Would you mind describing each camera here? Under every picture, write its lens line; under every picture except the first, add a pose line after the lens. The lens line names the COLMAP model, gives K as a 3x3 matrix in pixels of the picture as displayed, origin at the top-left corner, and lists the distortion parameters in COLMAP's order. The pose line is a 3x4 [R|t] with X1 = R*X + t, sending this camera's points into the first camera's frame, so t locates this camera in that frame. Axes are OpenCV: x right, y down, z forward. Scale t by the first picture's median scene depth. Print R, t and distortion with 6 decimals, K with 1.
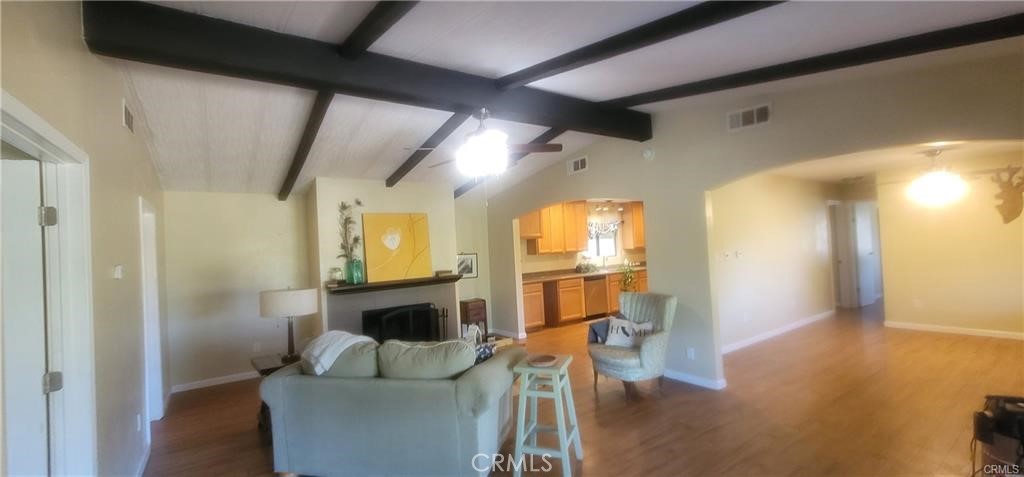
lens RADIAL K [[418.3, 0, 508.2], [0, 418.3, 239.1], [0, 0, 1]] dist [-0.000799, -0.000013]
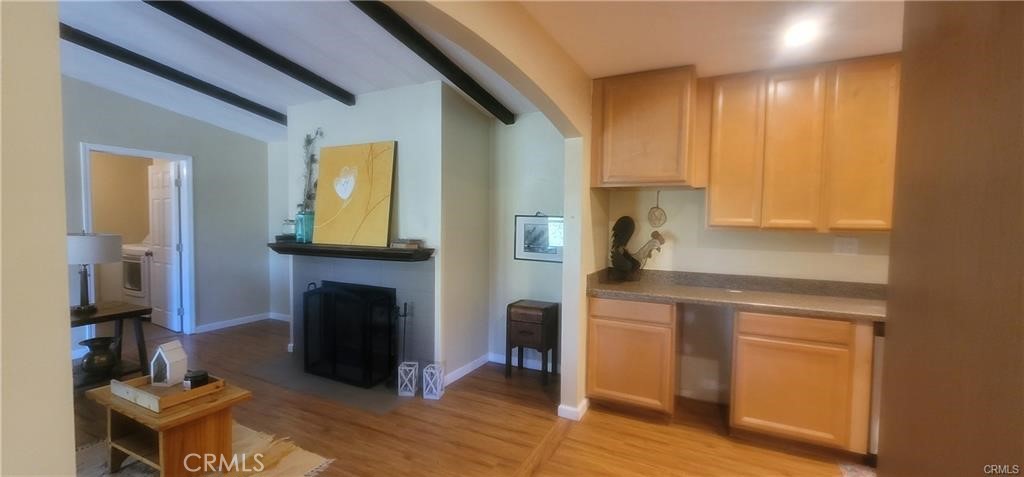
lens RADIAL K [[418.3, 0, 508.2], [0, 418.3, 239.1], [0, 0, 1]] dist [-0.000799, -0.000013]
pose [[0.457235, 0.097424, -0.883993, 0.423107], [-0.021103, 0.994890, 0.098731, 0.016233], [0.889095, -0.026488, 0.456955, 0.869242]]
